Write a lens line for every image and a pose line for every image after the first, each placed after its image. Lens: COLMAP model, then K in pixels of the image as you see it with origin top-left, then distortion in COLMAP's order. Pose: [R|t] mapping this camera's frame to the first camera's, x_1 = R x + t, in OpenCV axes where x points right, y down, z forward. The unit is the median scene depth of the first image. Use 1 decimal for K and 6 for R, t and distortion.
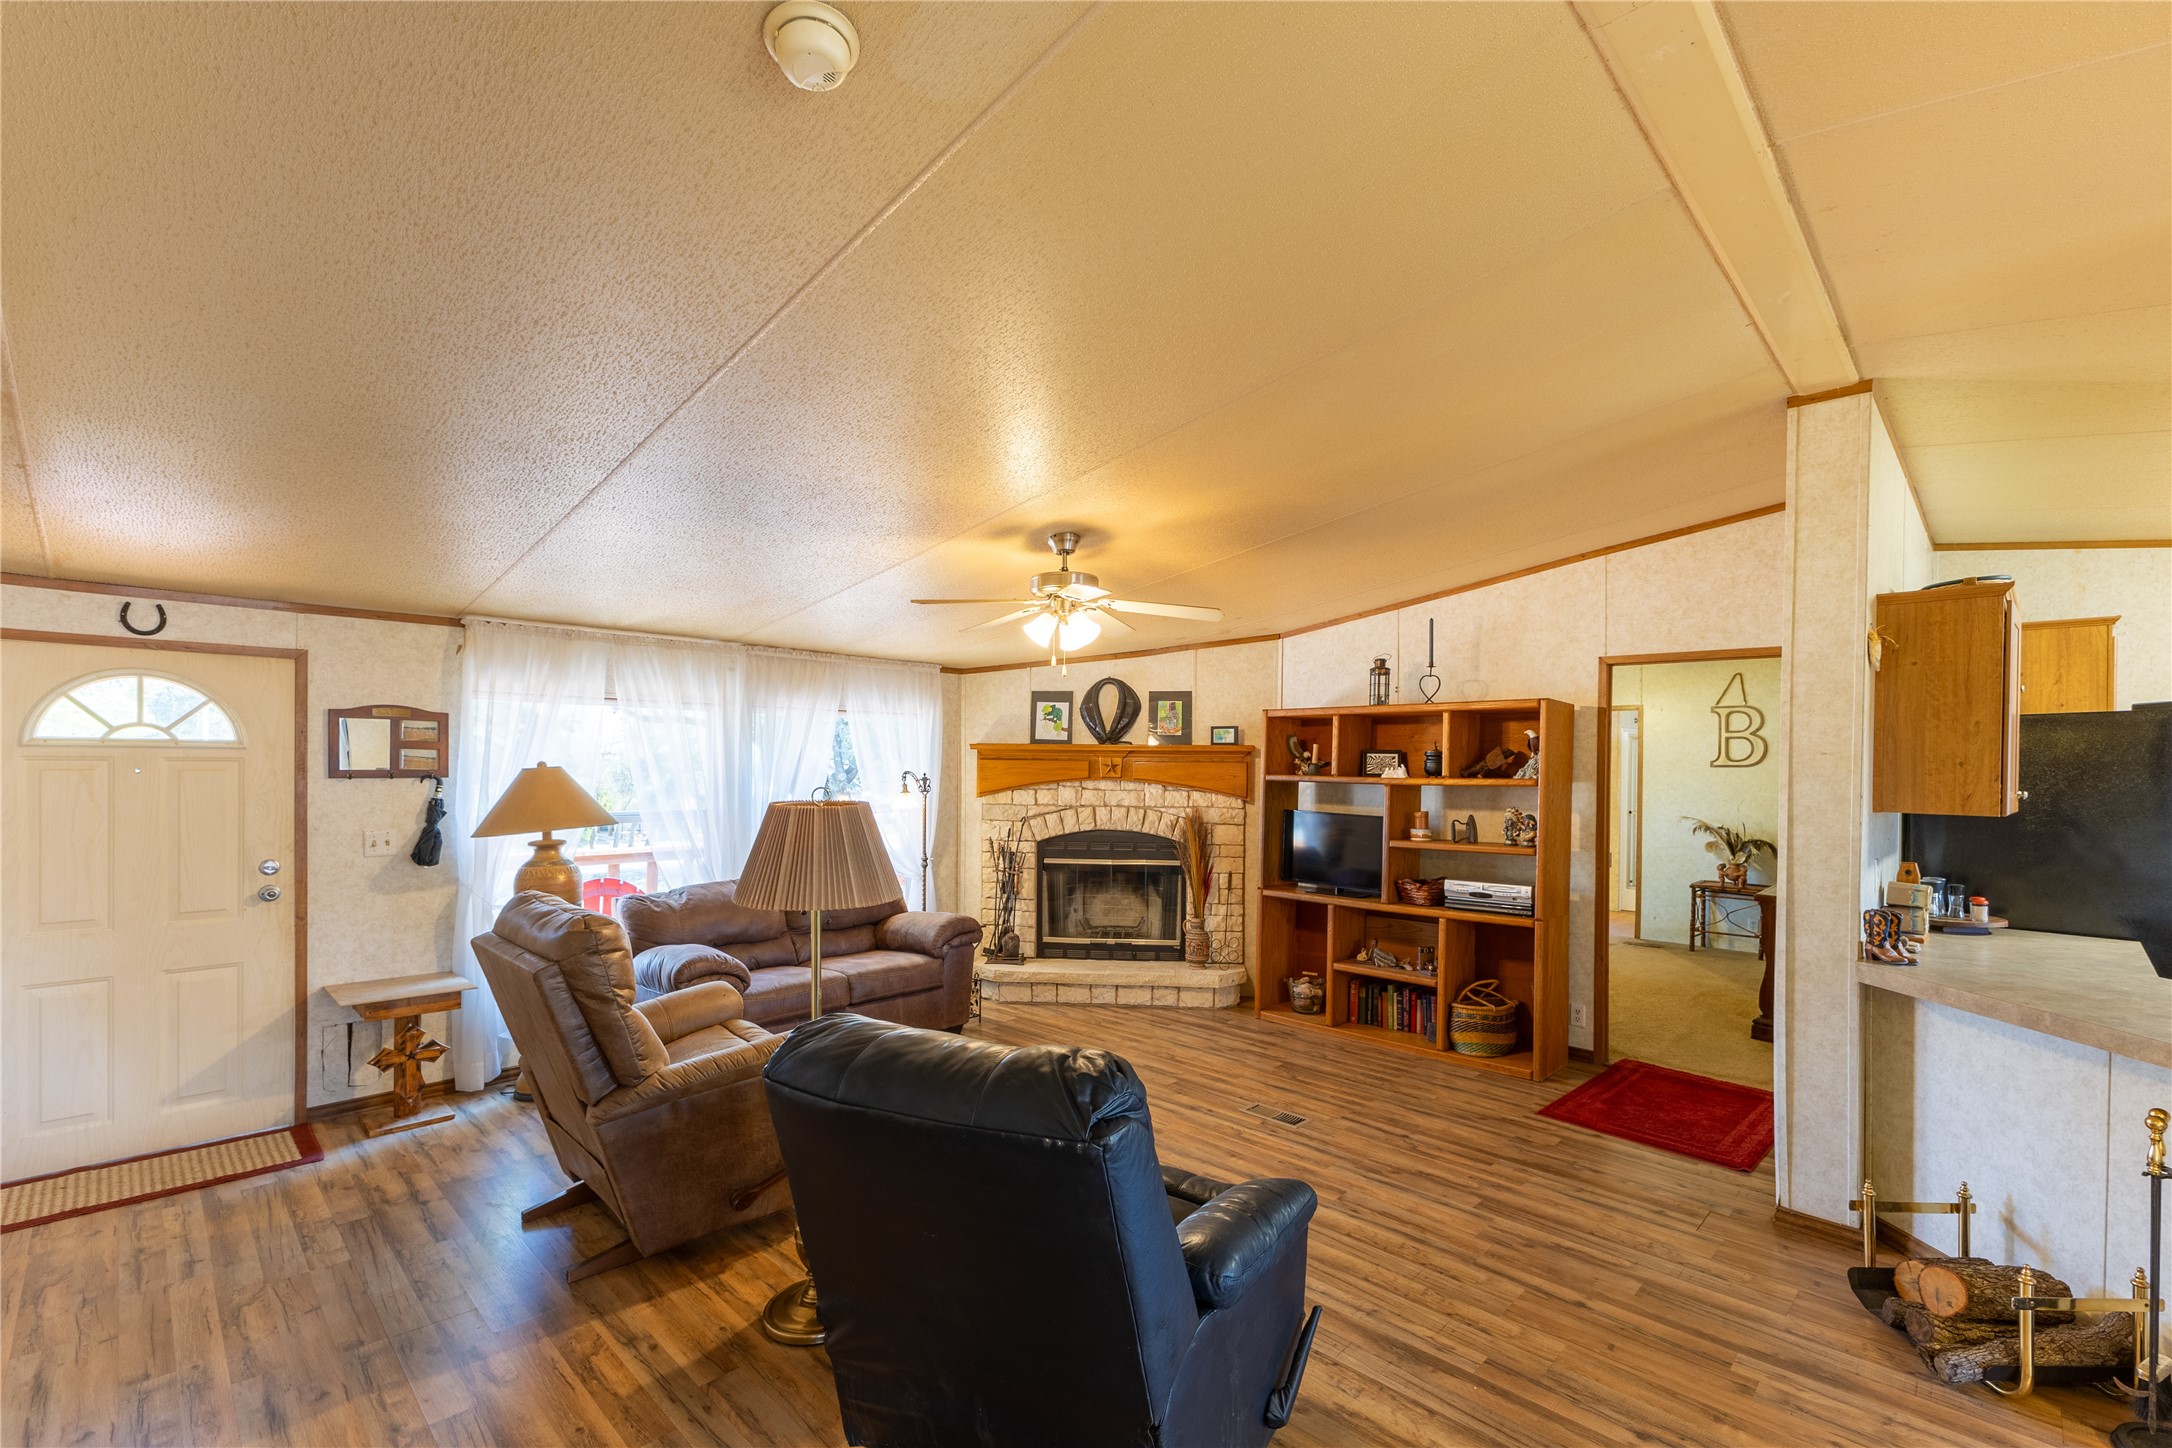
lens RADIAL K [[944.0, 0, 1091.2], [0, 944.0, 769.3], [0, 0, 1]] dist [0.008984, 0.000080]
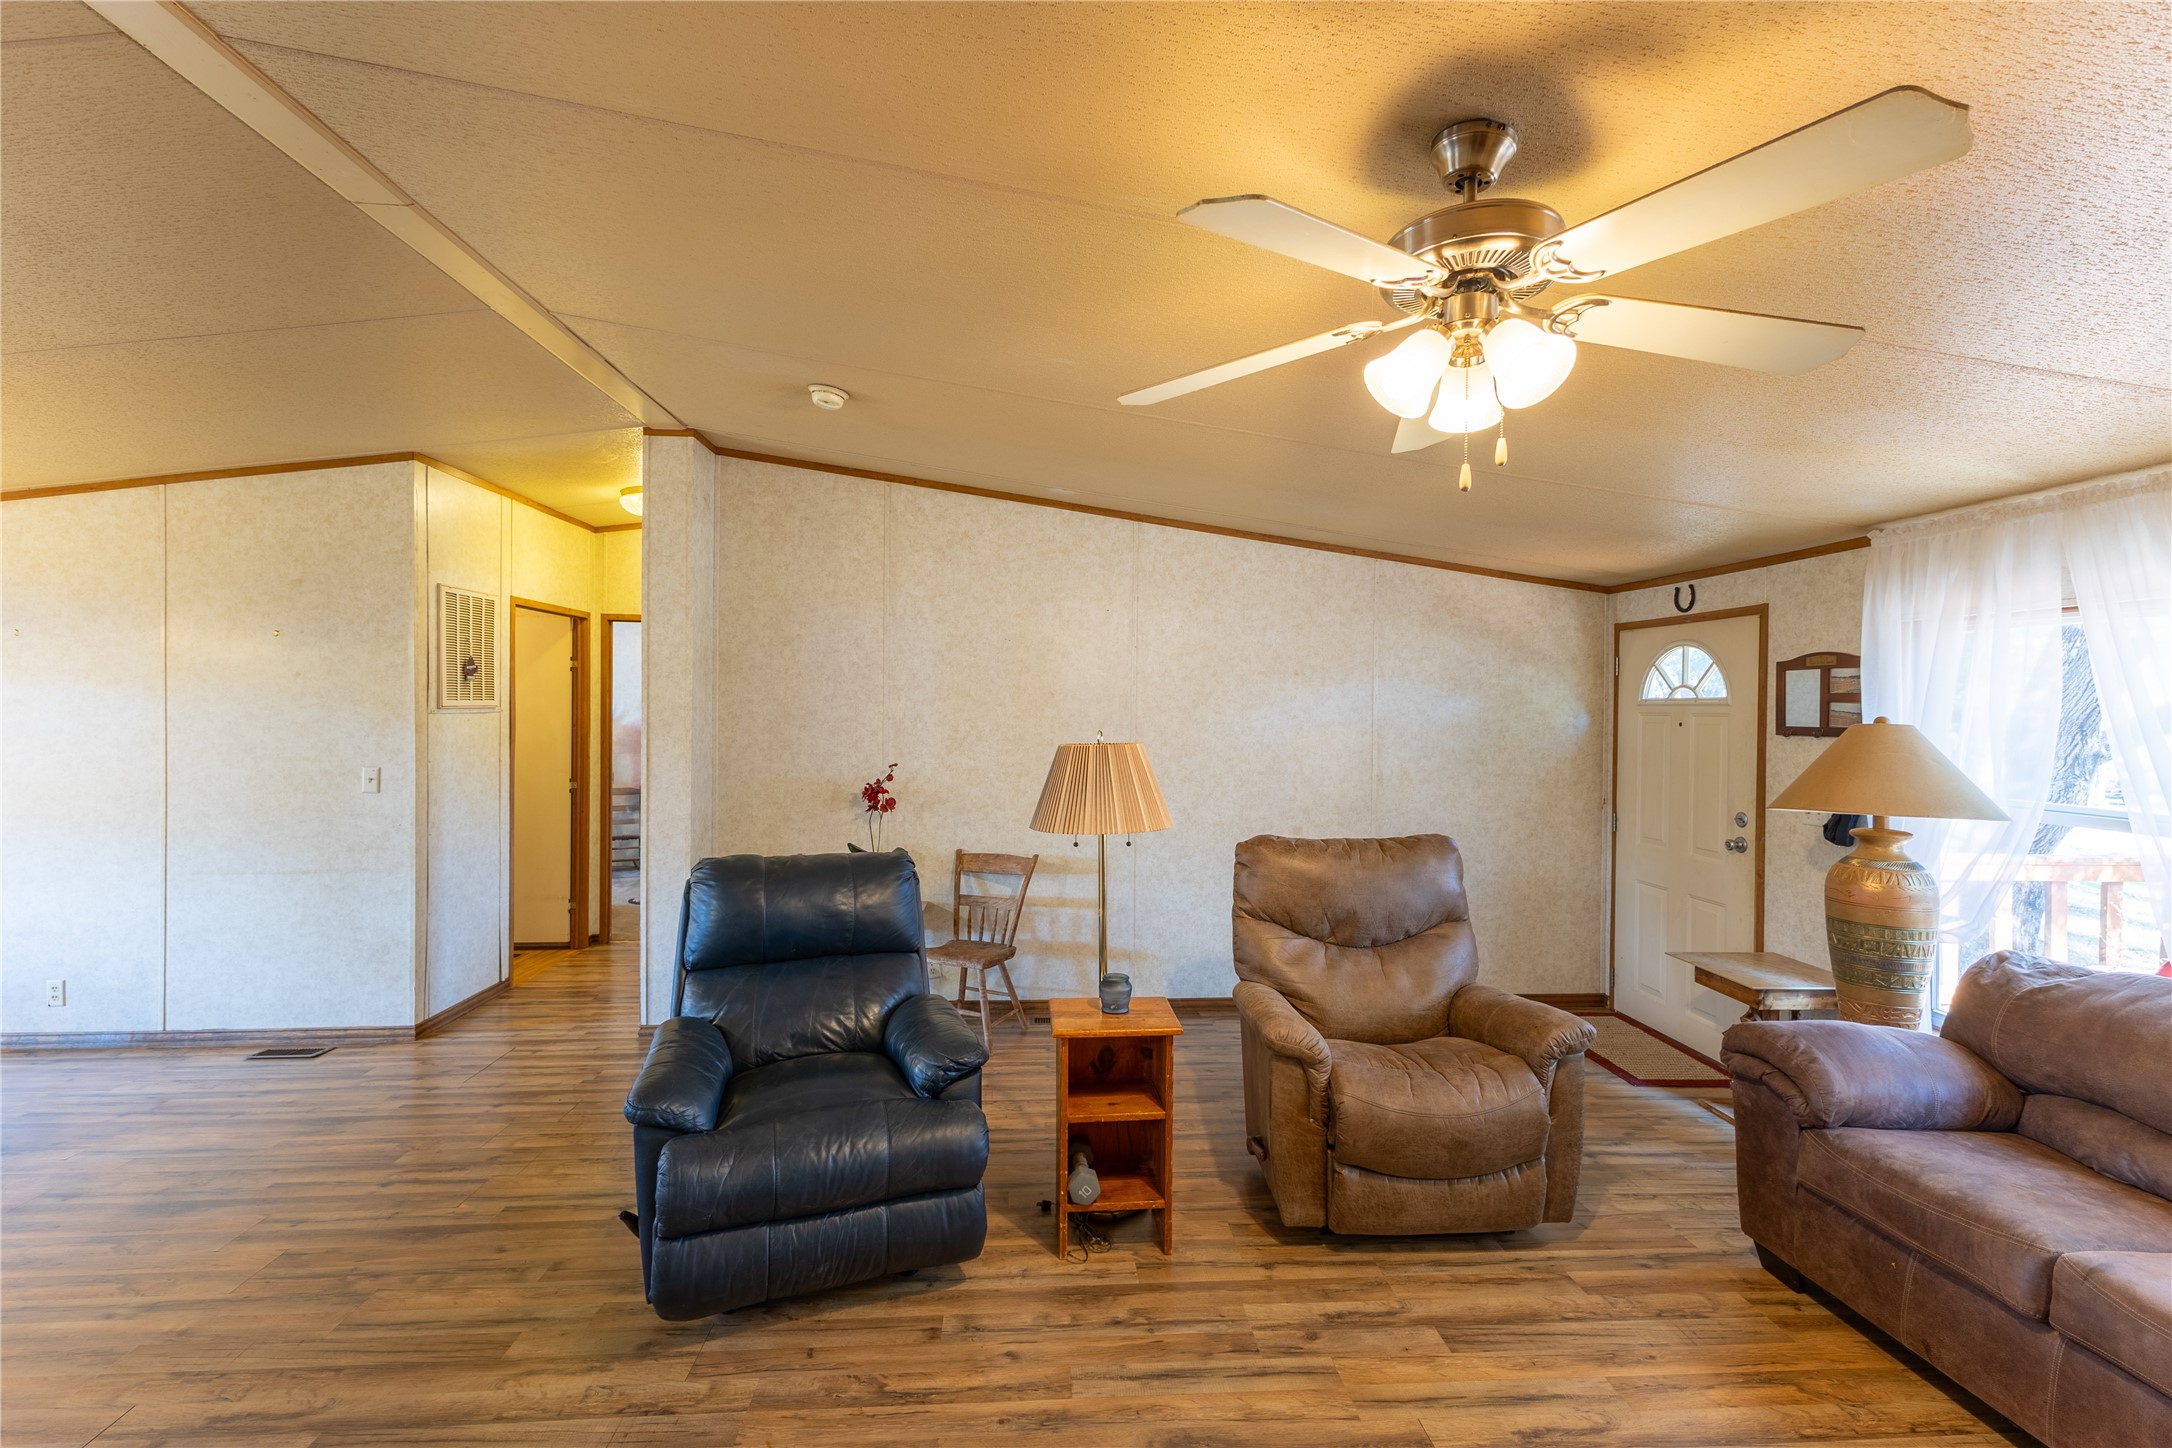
lens RADIAL K [[952.8, 0, 1087.5], [0, 952.8, 717.1], [0, 0, 1]] dist [0.009237, -0.001298]
pose [[-0.673225, -0.006056, -0.739413, 0.259390], [-0.018018, 0.999804, 0.008217, -0.002553], [0.739218, 0.018855, -0.673202, 0.791918]]
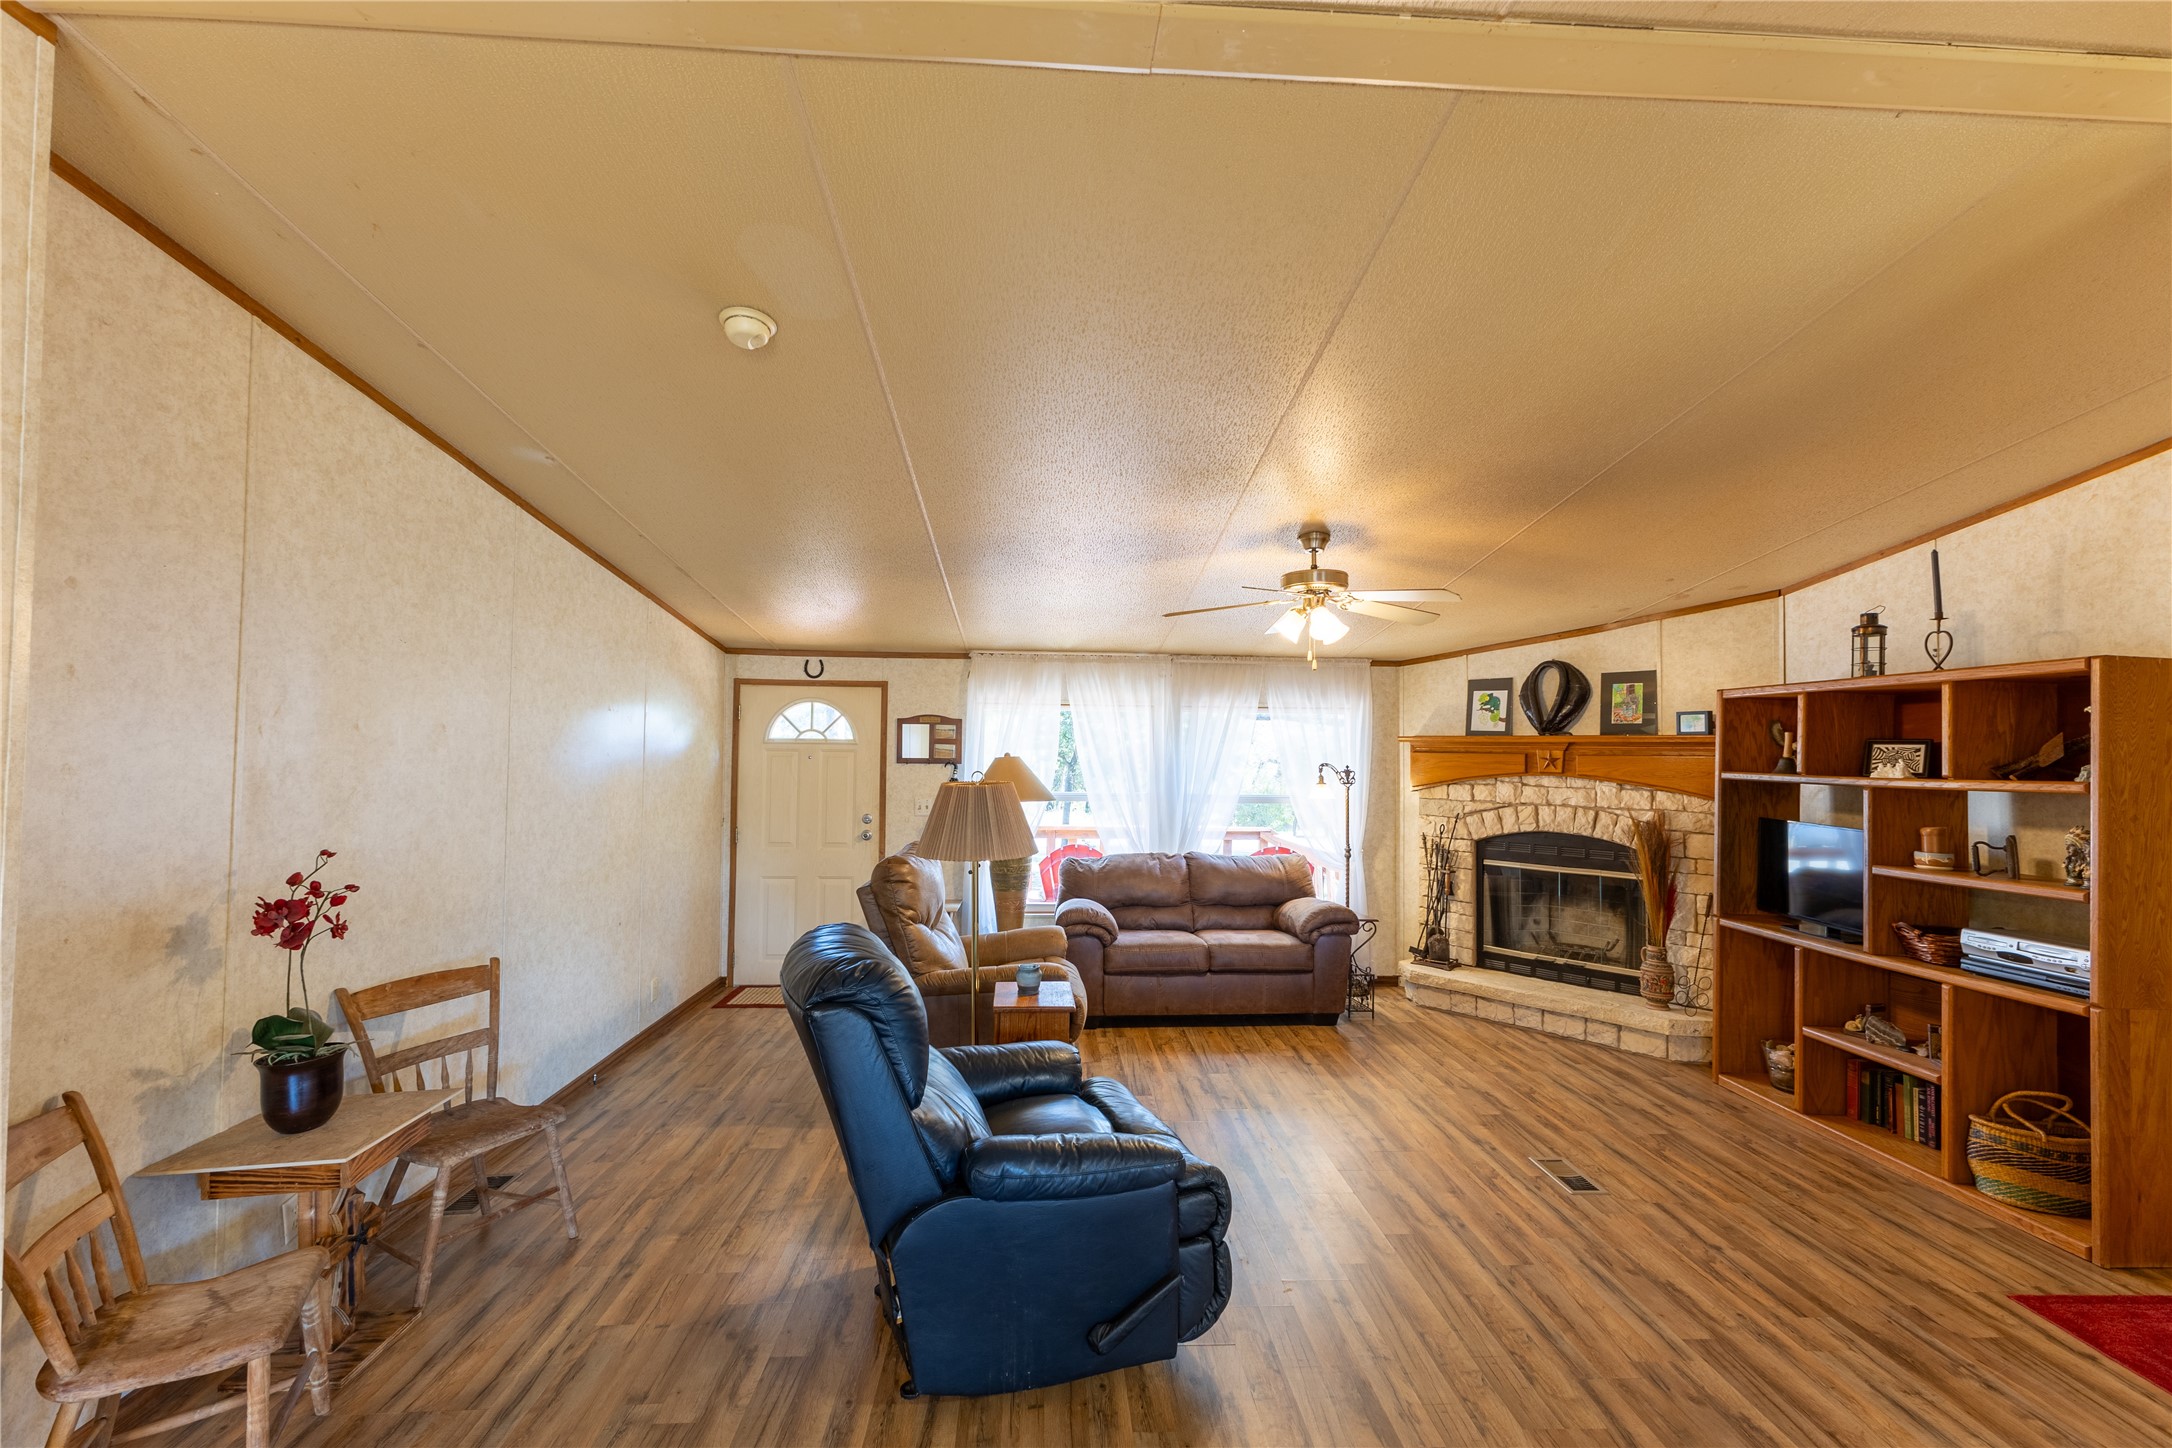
lens RADIAL K [[952.8, 0, 1087.5], [0, 952.8, 717.1], [0, 0, 1]] dist [0.009237, -0.001298]
pose [[0.732524, -0.024110, -0.680315, 0.335542], [-0.009302, 0.998925, -0.045418, 0.001324], [0.680678, 0.039598, 0.731512, 0.051483]]
